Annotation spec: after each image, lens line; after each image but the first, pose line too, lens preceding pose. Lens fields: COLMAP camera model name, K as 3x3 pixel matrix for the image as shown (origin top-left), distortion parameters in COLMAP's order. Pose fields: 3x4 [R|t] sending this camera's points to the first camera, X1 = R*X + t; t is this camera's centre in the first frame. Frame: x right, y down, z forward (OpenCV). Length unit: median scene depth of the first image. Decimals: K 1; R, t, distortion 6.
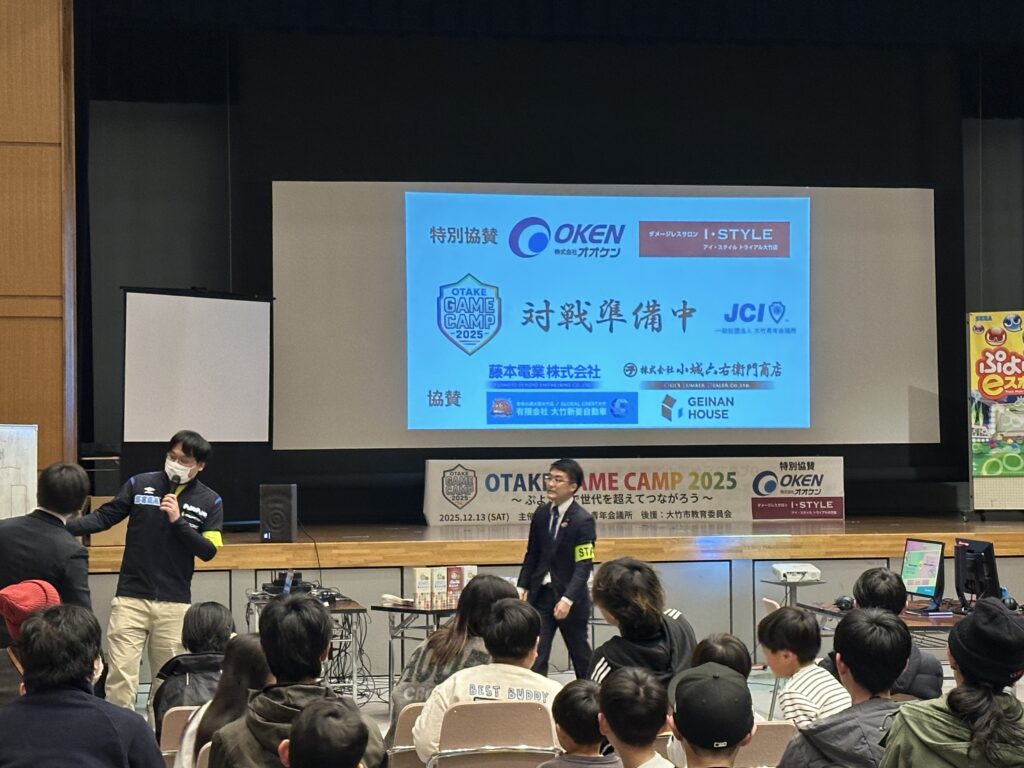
lens RADIAL K [[2185.8, 0, 512.0], [0, 2185.8, 383.8], [0, 0, 1]] dist [0.146180, 0.188608]
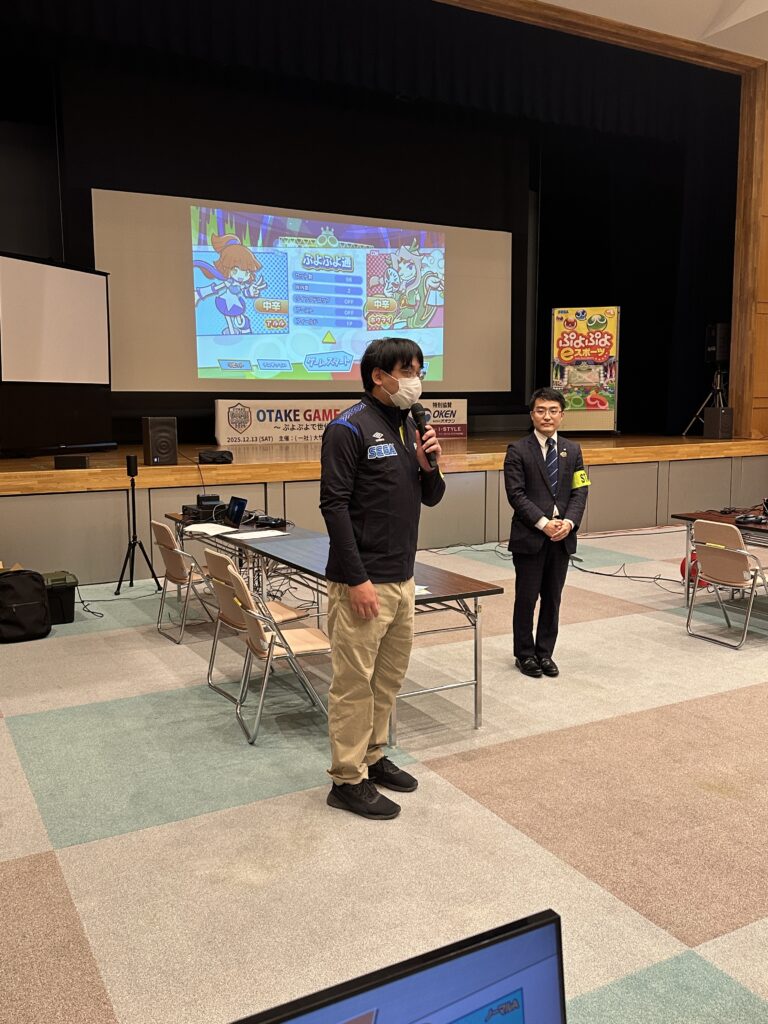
lens RADIAL K [[891.8, 0, 383.9], [0, 891.8, 512.7], [0, 0, 1]] dist [0.061009, -0.001472]
pose [[0.952369, -0.034649, 0.302972, -0.114705], [-0.011790, 0.988597, 0.150123, 0.018577], [-0.304719, -0.146545, 0.941101, 0.401123]]
